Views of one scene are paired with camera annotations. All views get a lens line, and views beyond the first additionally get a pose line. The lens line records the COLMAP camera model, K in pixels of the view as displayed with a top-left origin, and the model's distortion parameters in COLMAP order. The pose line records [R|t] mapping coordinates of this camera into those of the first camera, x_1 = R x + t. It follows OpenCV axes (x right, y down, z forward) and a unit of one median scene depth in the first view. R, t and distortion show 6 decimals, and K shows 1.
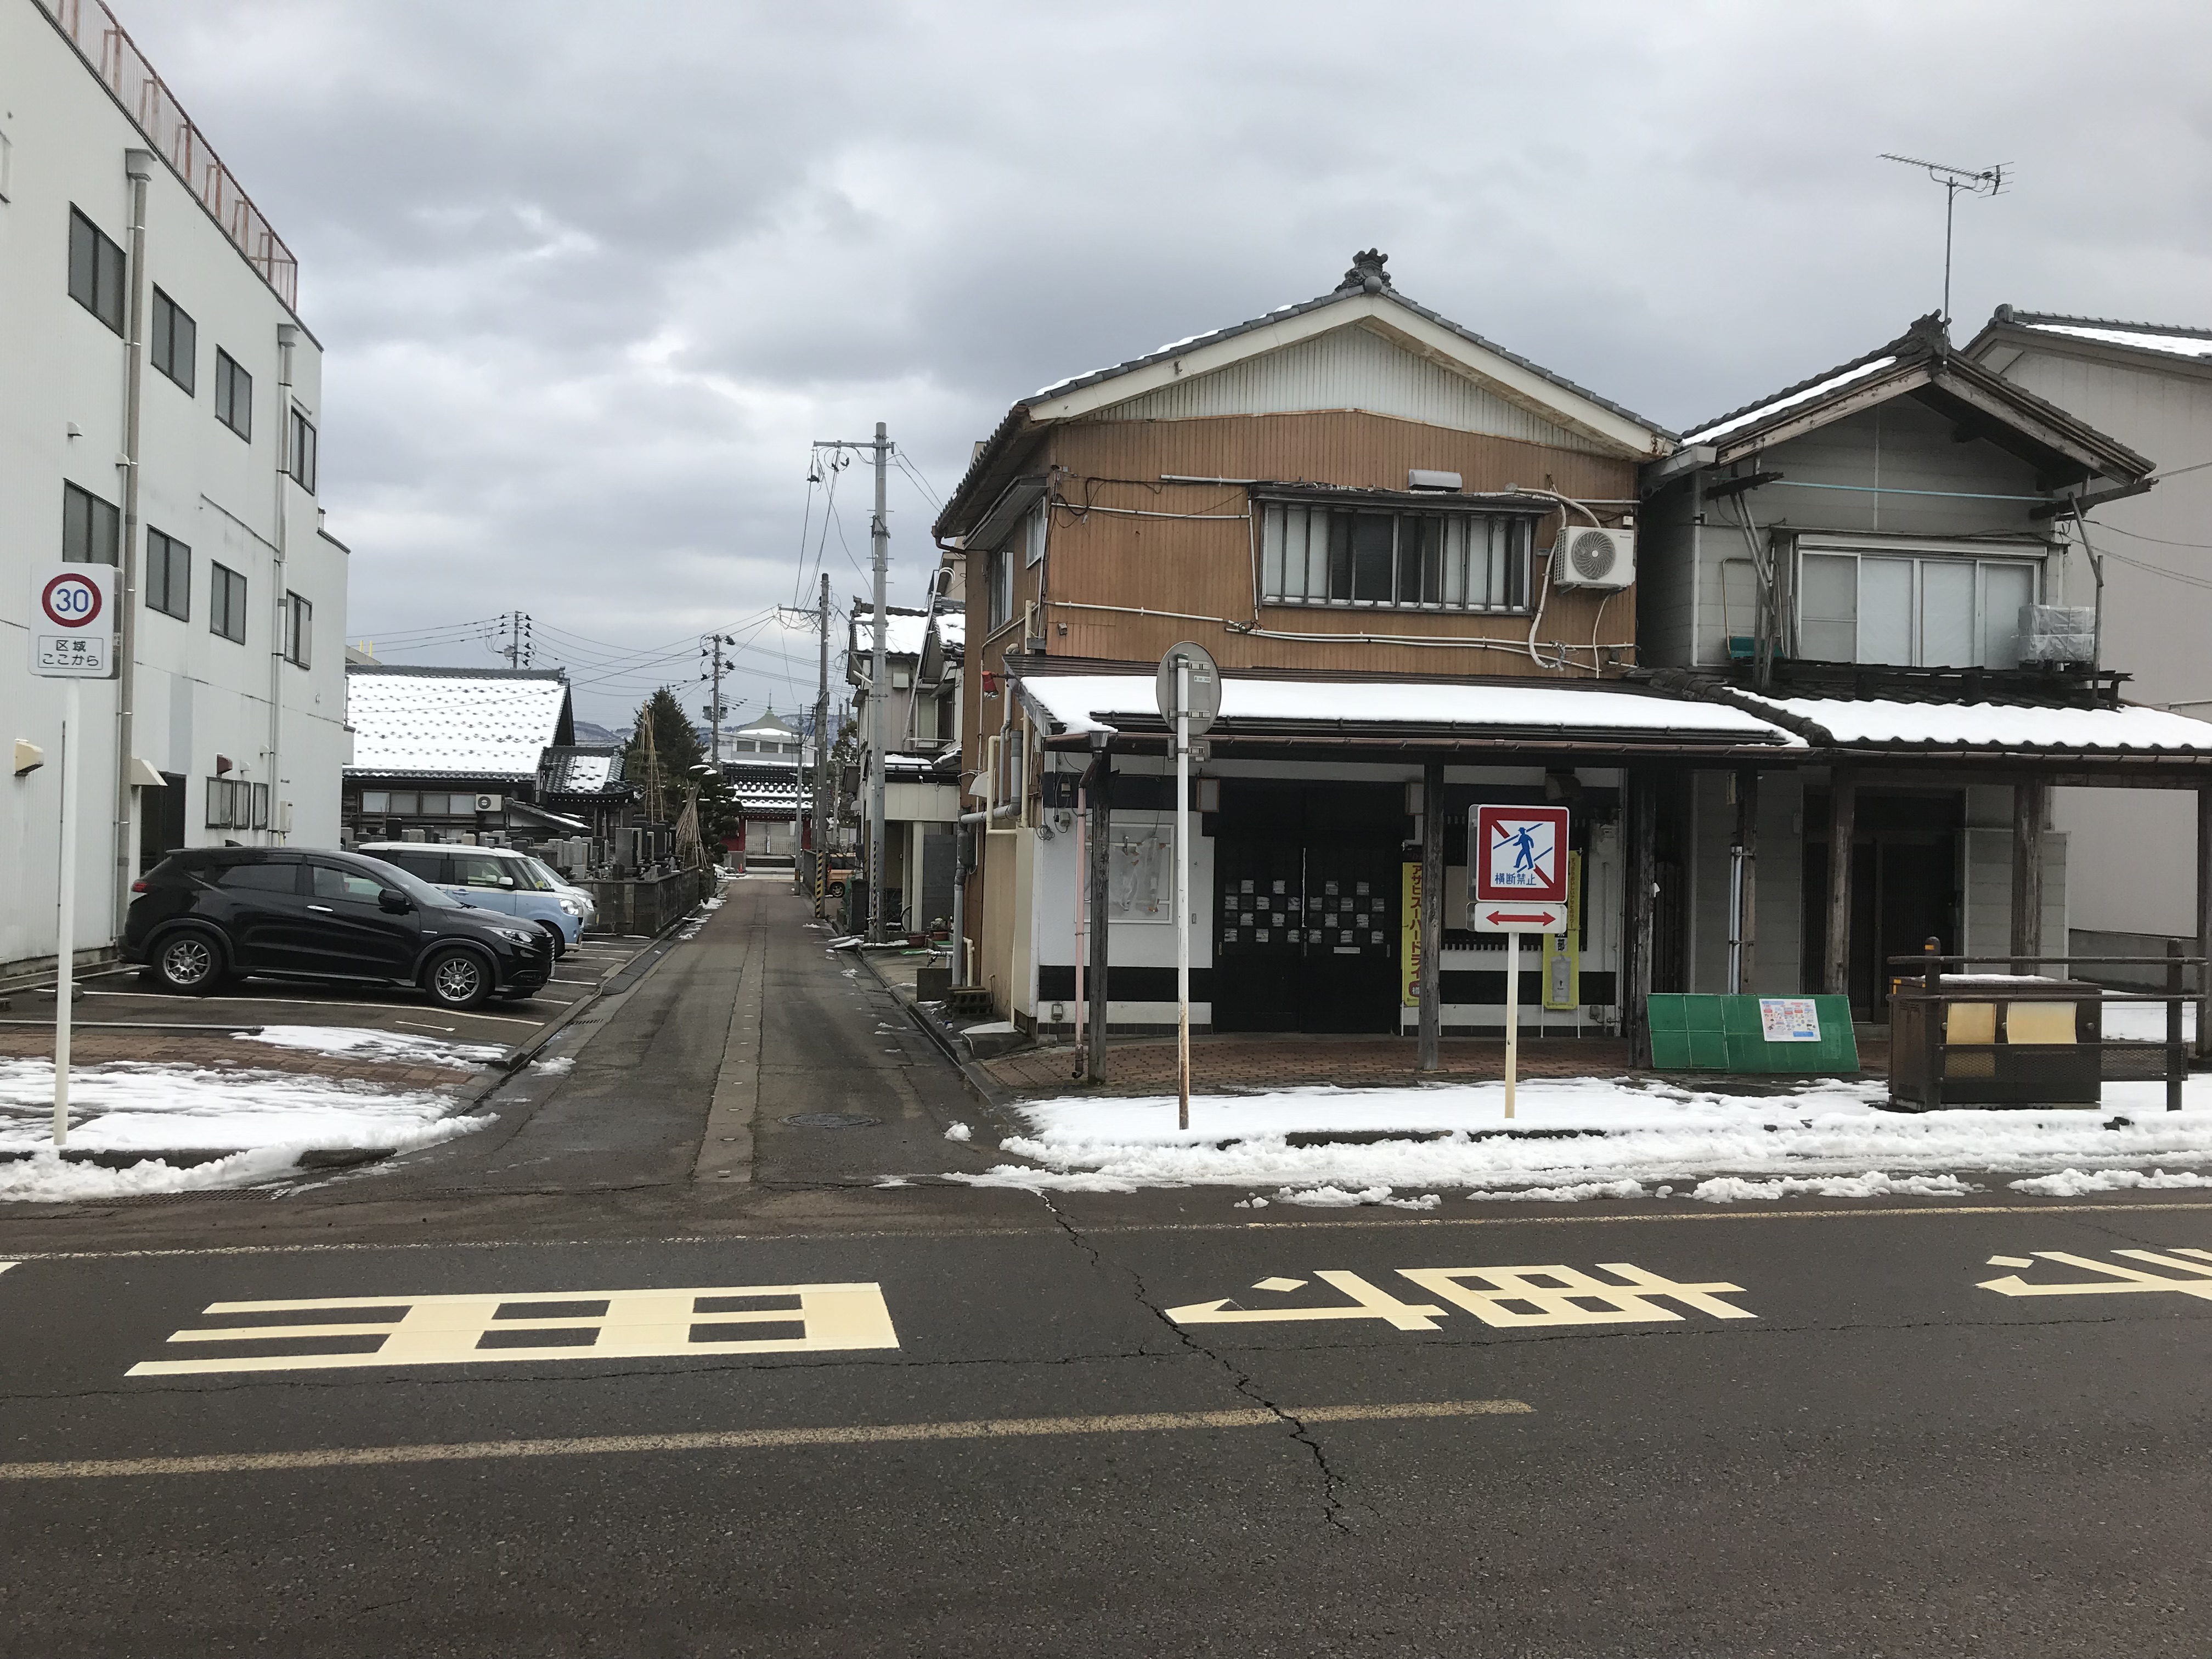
lens RADIAL K [[1833.2, 0, 1098.2], [0, 1833.2, 835.8], [0, 0, 1]] dist [0.055017, -0.067885]
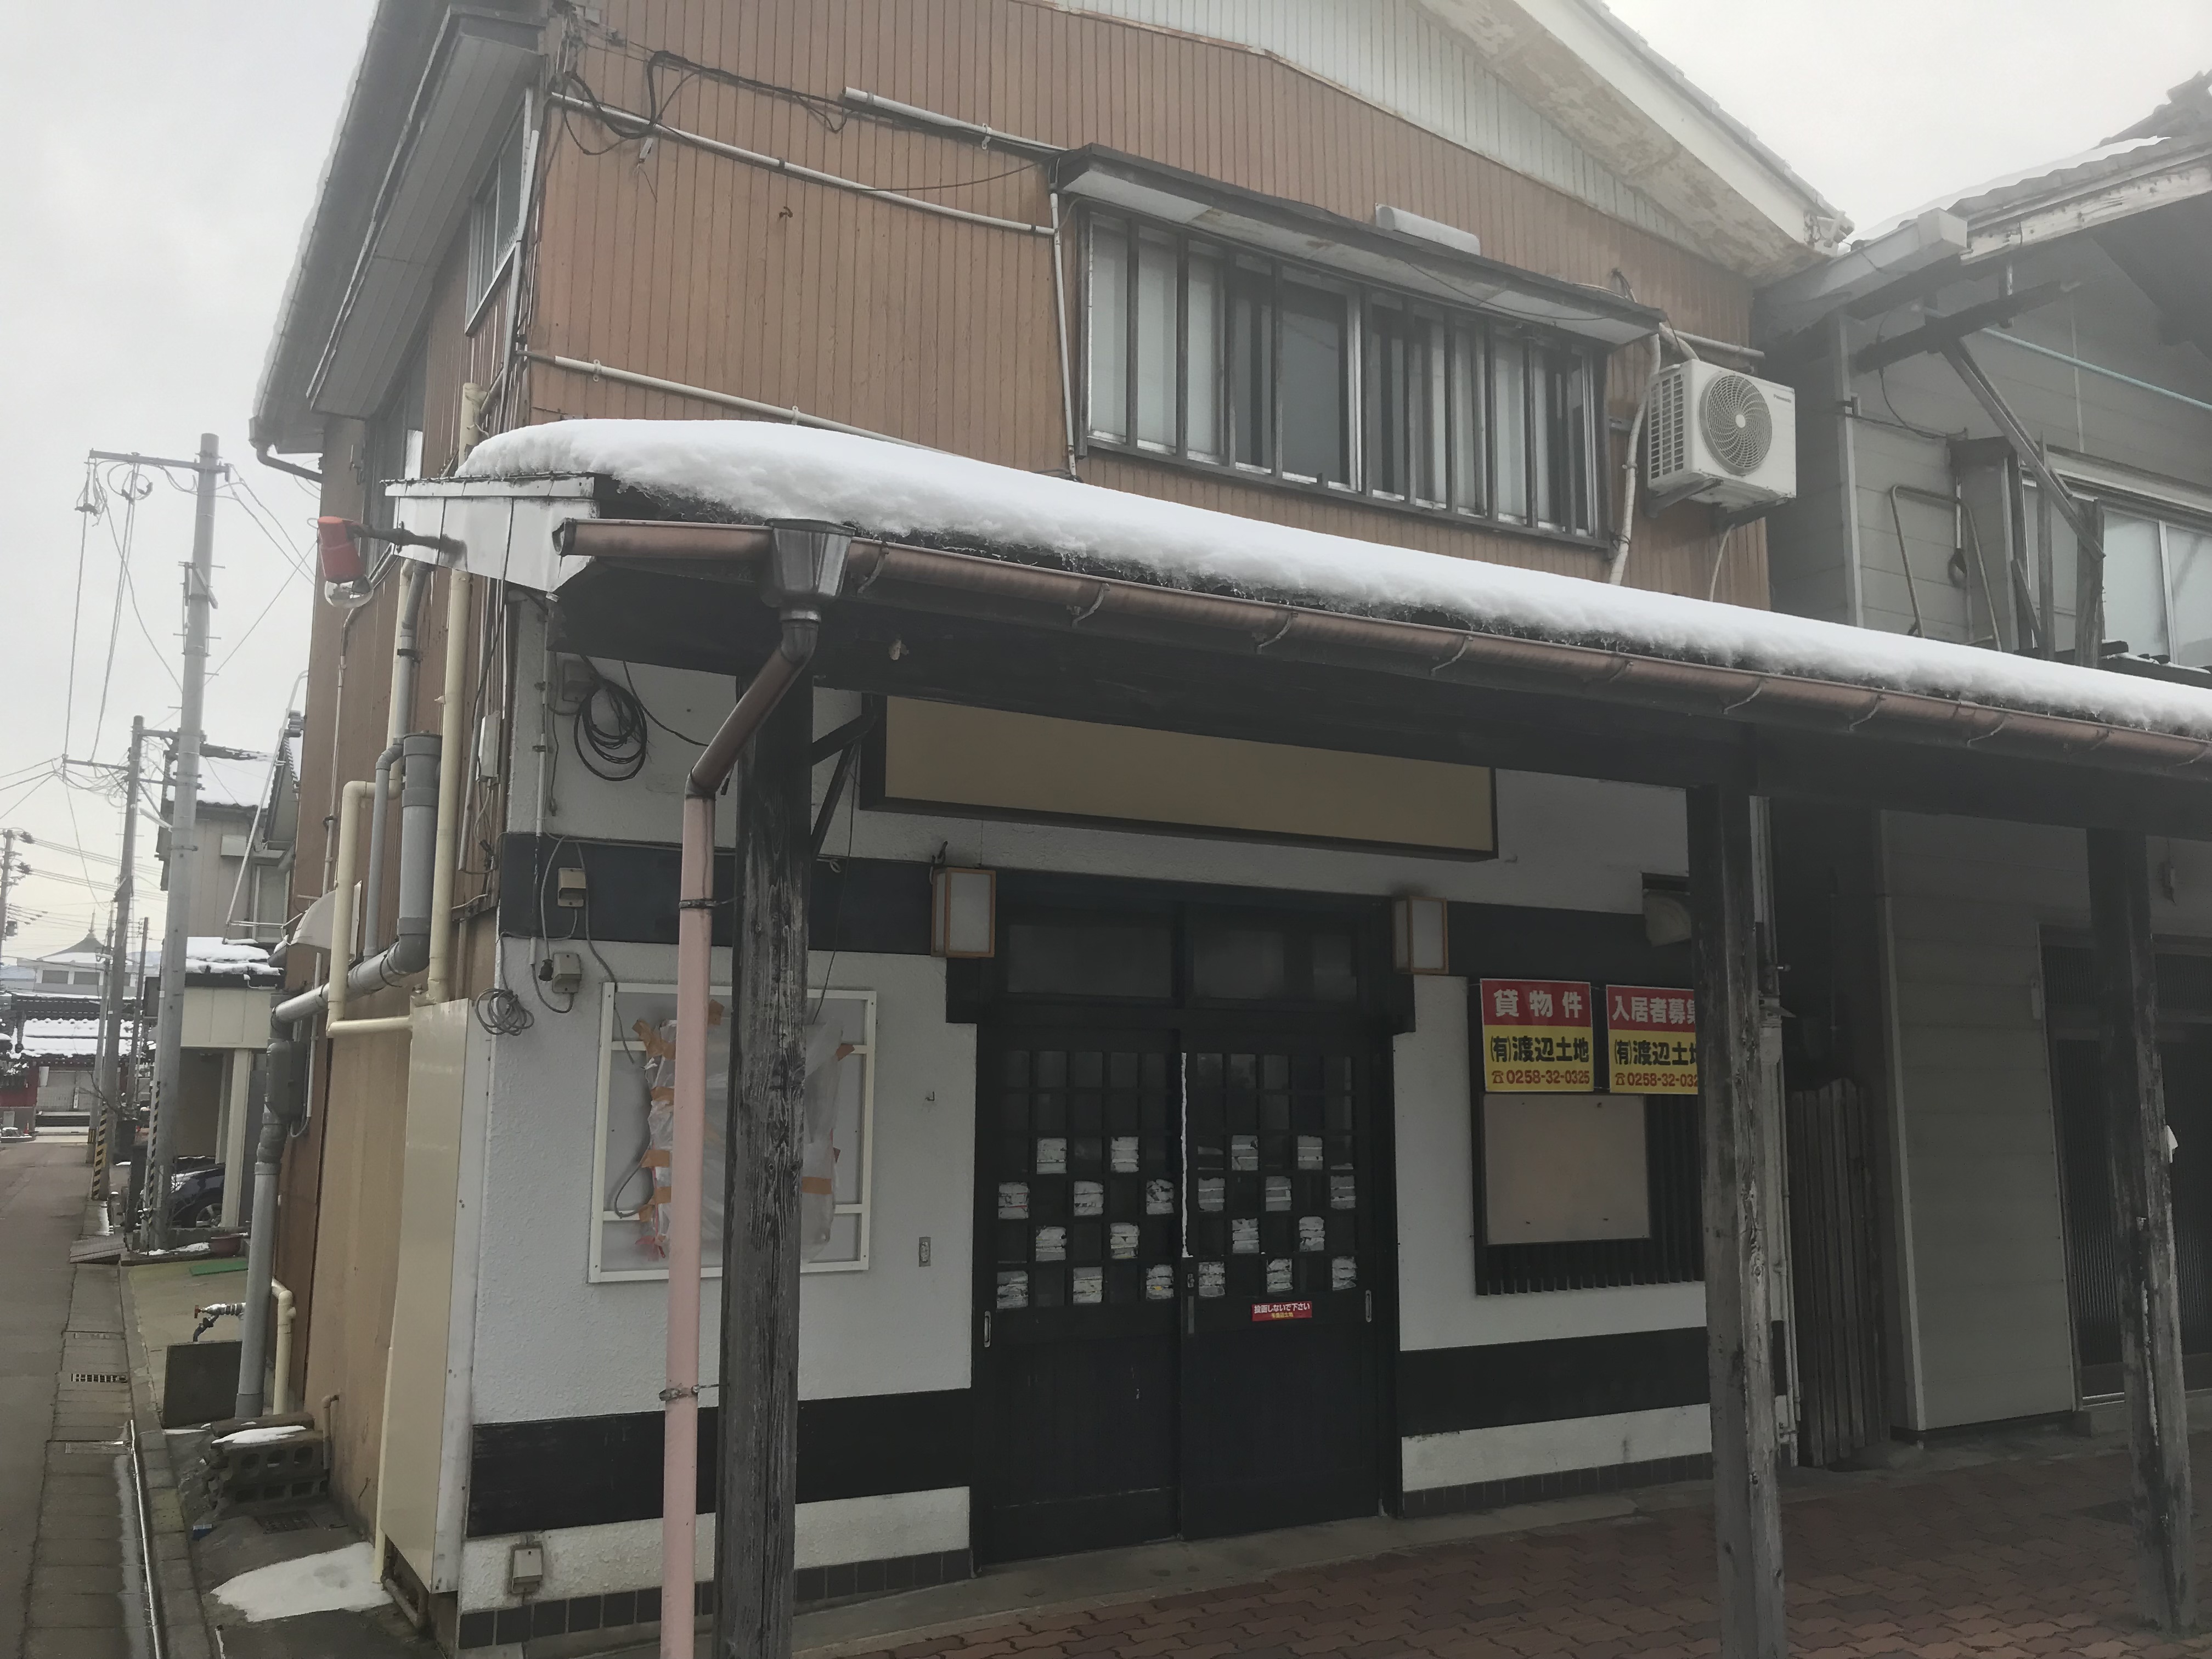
lens RADIAL K [[1828.7, 0, 1096.6], [0, 1828.7, 816.0], [0, 0, 1]] dist [0.010870, 0.004629]
pose [[0.951410, 0.029956, 0.306467, -0.028382], [0.014032, 0.990006, -0.140328, 0.010943], [-0.307607, 0.137810, 0.941481, 0.619305]]
